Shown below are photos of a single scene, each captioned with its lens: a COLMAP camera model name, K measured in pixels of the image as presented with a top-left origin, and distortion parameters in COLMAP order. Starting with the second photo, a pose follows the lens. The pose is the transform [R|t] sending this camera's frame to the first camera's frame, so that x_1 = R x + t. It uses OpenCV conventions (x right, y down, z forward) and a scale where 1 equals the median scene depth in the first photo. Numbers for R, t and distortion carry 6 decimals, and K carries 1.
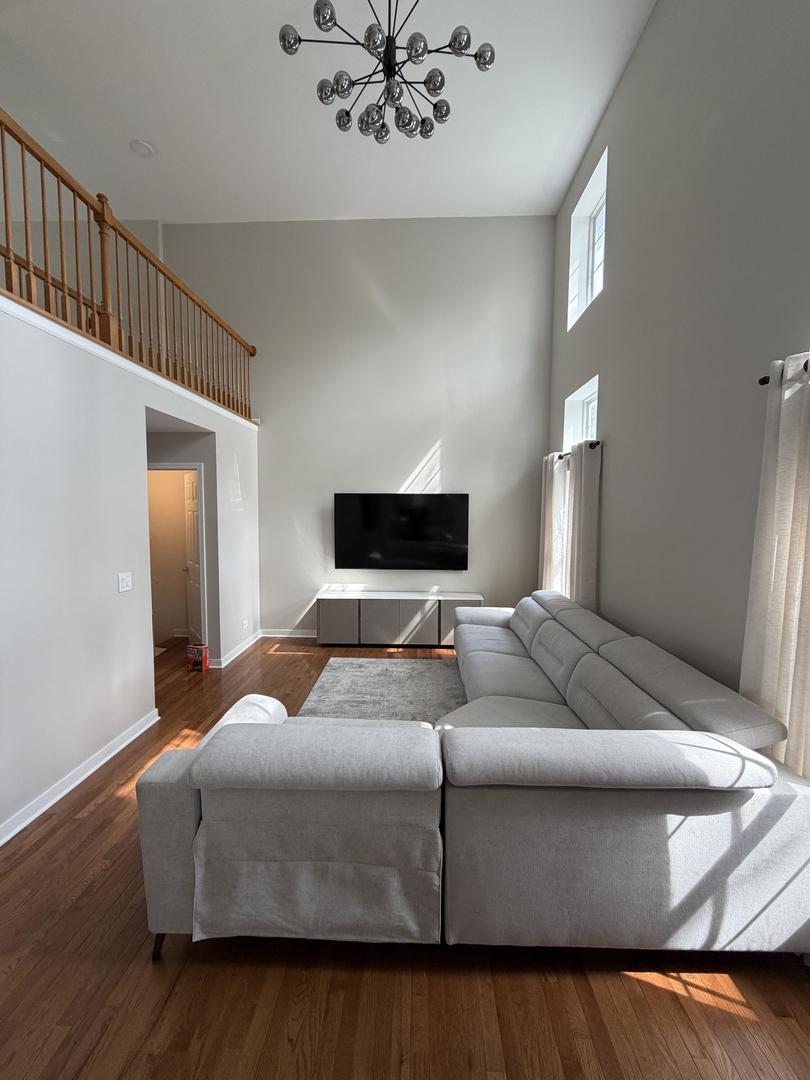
lens RADIAL K [[427.2, 0, 405.0], [0, 427.2, 540.0], [0, 0, 1]] dist [0.000754, 0.000097]
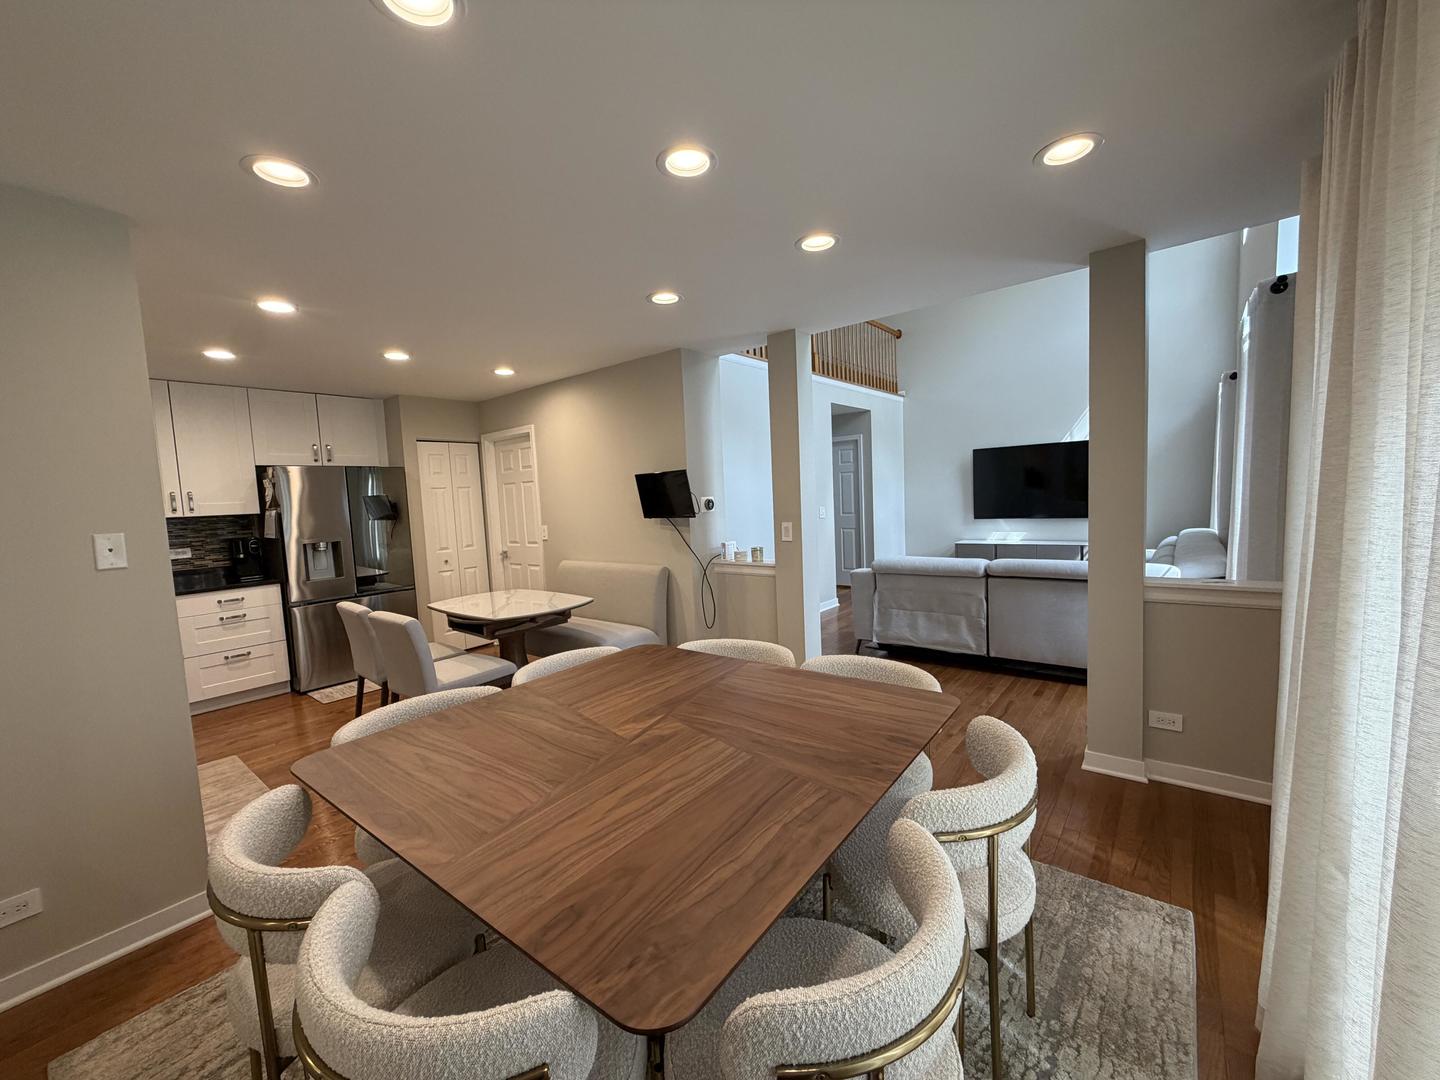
lens RADIAL K [[569.6, 0, 724.5], [0, 569.6, 537.5], [0, 0, 1]] dist [0.000754, 0.000097]
pose [[0.802794, 0.007866, -0.596204, 0.704639], [0.003653, 0.999829, 0.018109, 0.308399], [0.596245, -0.016716, 0.802628, -1.978797]]
